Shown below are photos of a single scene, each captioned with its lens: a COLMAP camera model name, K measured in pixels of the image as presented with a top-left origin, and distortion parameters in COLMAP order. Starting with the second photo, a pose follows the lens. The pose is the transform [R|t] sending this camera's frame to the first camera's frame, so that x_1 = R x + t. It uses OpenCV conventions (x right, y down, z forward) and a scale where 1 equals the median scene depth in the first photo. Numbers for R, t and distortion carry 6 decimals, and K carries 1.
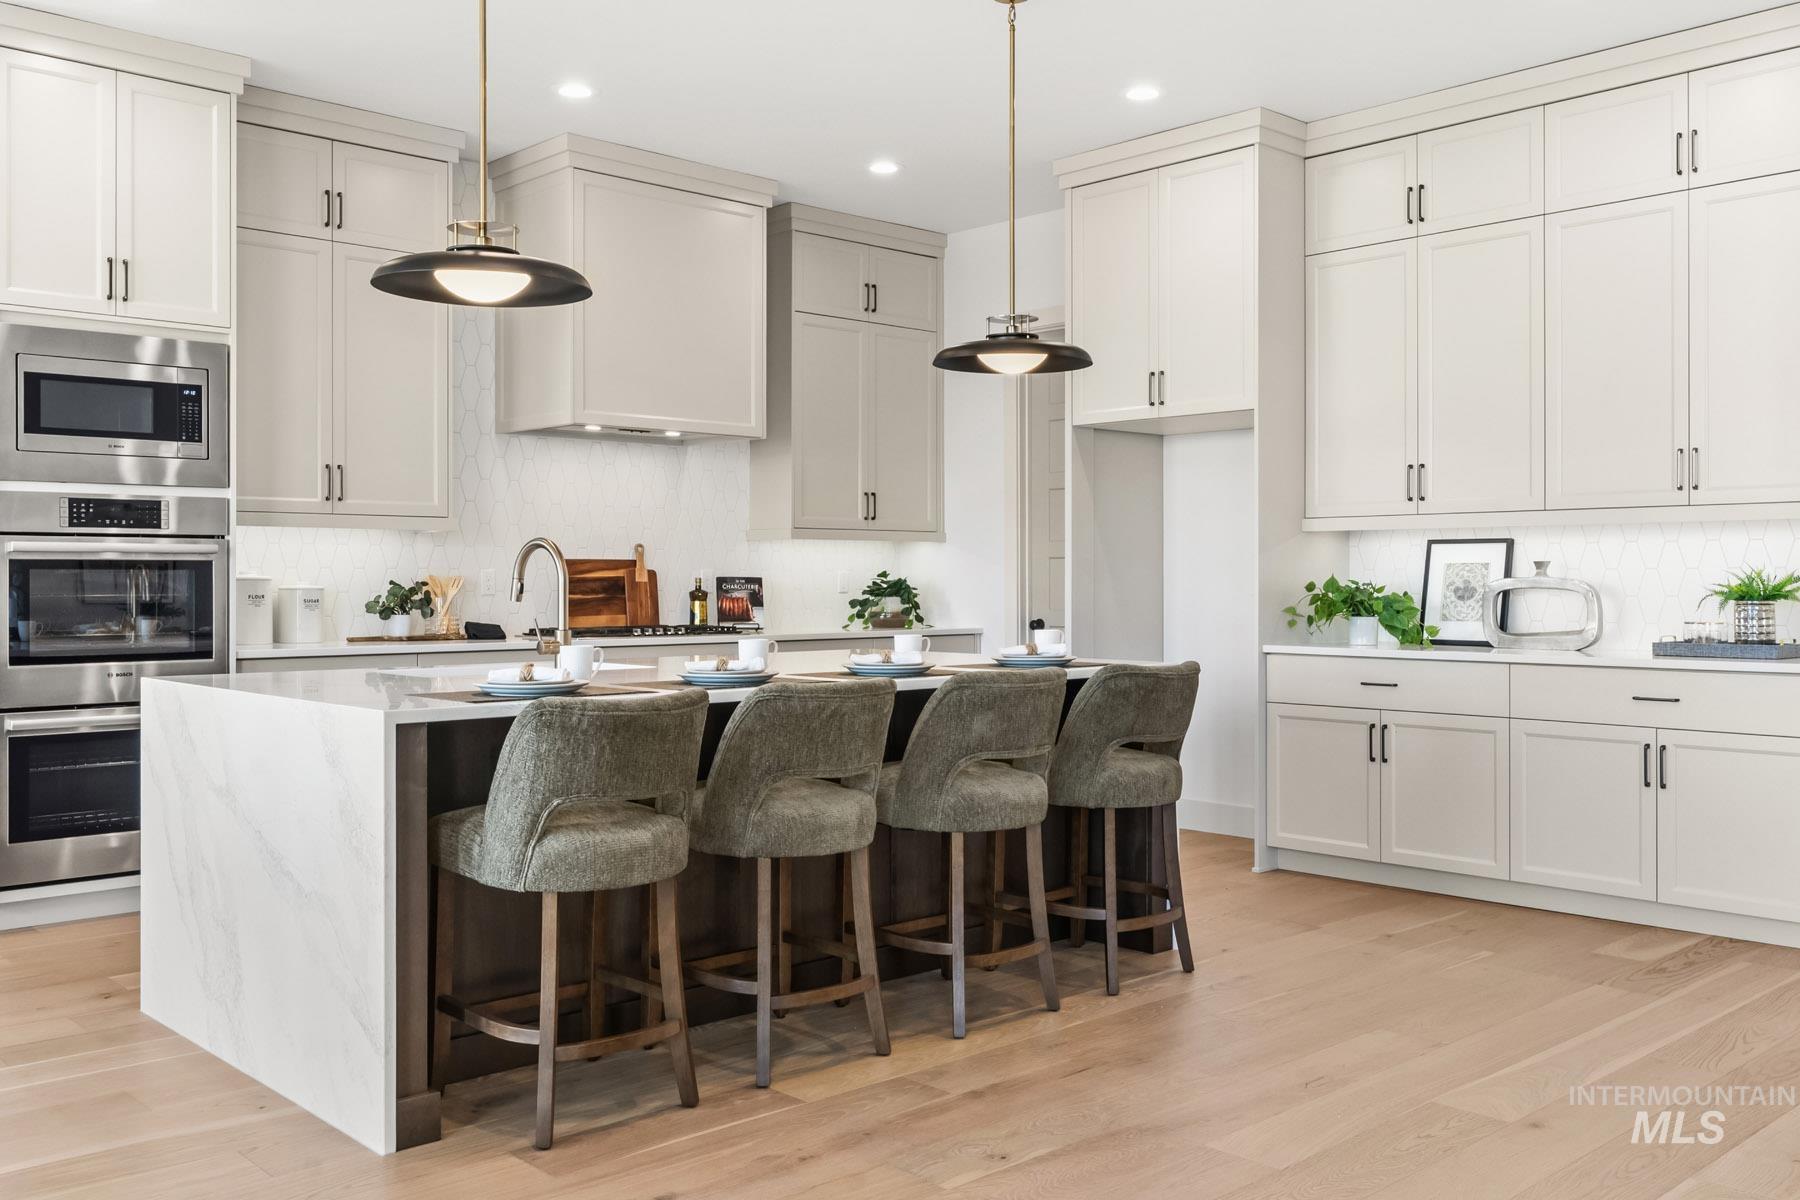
lens RADIAL K [[1537.8, 0, 898.0], [0, 1537.8, 591.6], [0, 0, 1]] dist [0.005772, 0.001144]
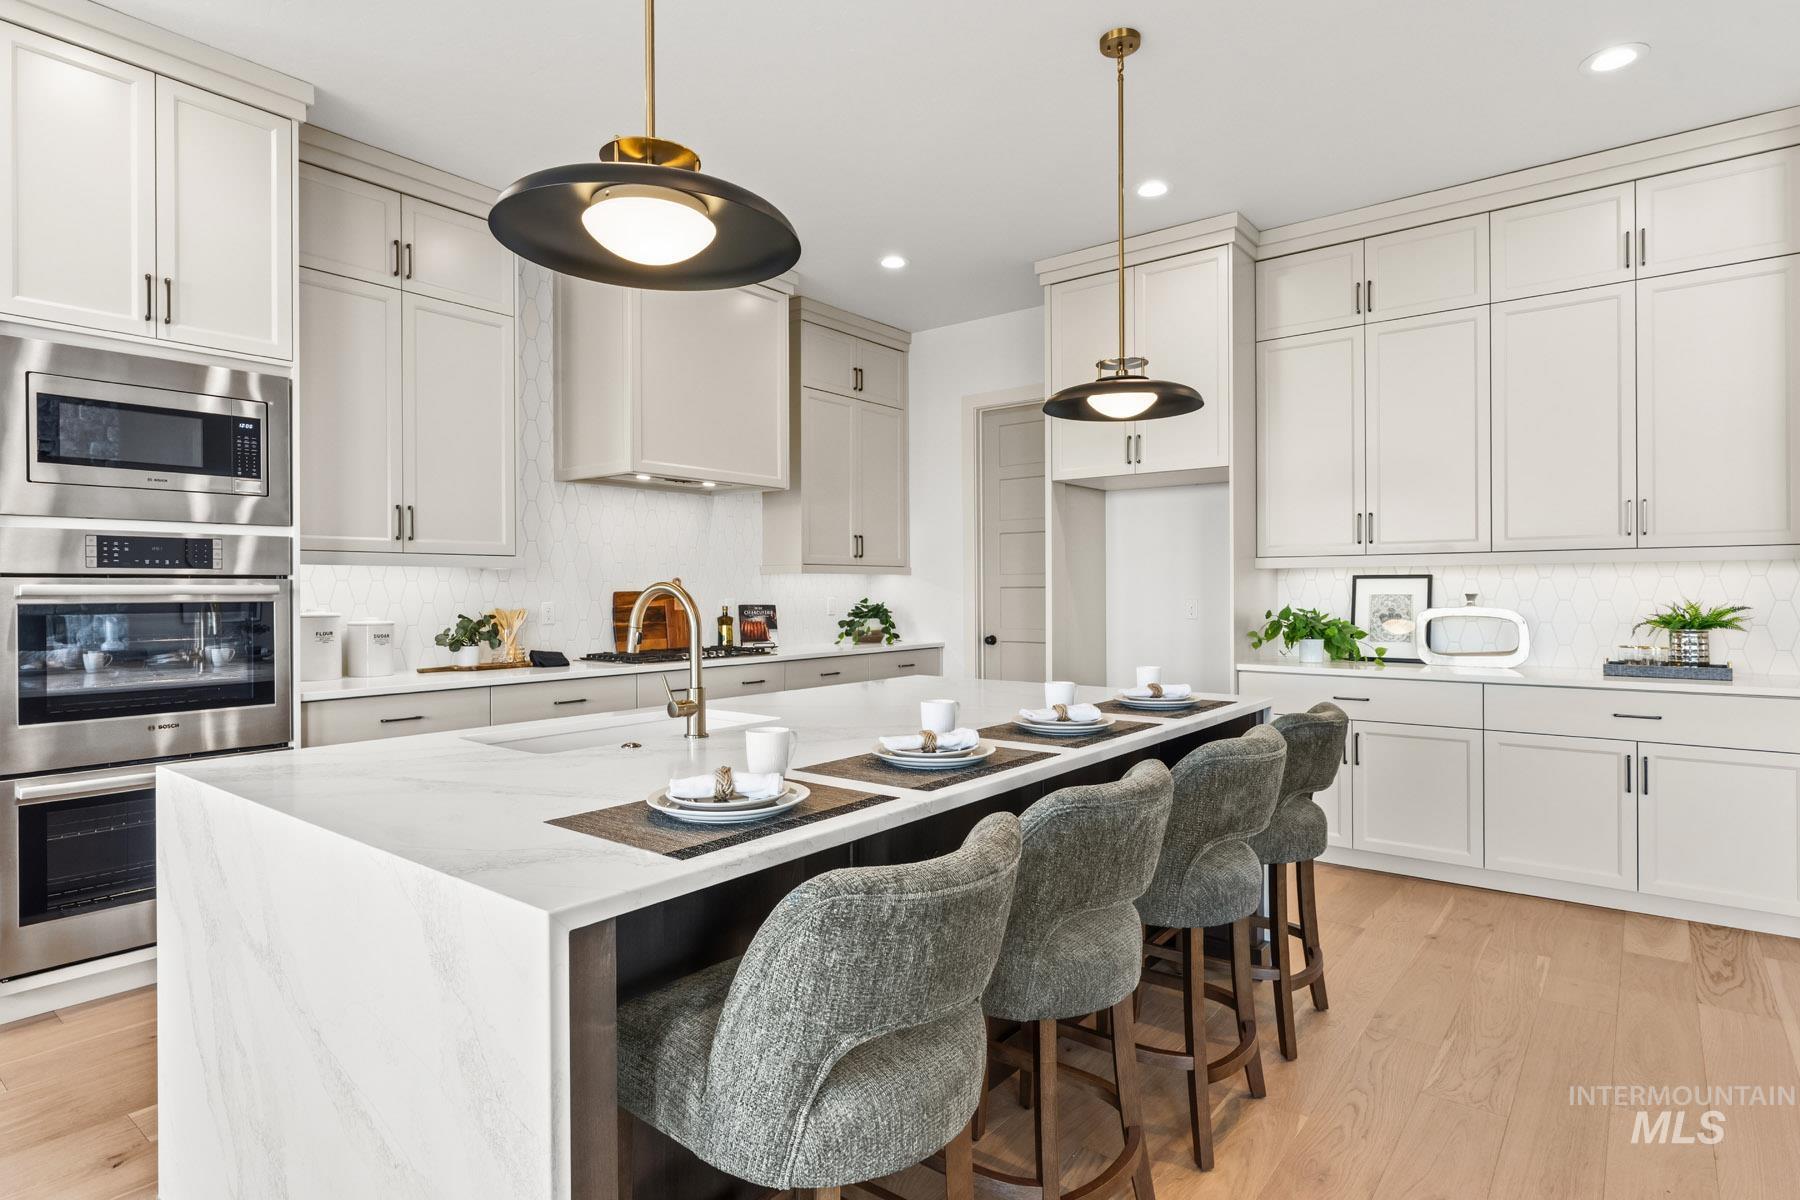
lens RADIAL K [[936.0, 0, 903.3], [0, 936.0, 594.1], [0, 0, 1]] dist [-0.007017, -0.000405]
pose [[0.988742, -0.005955, 0.149513, -0.107451], [0.006780, 0.999964, -0.005010, -0.014338], [-0.149478, 0.005967, 0.988747, 0.273824]]
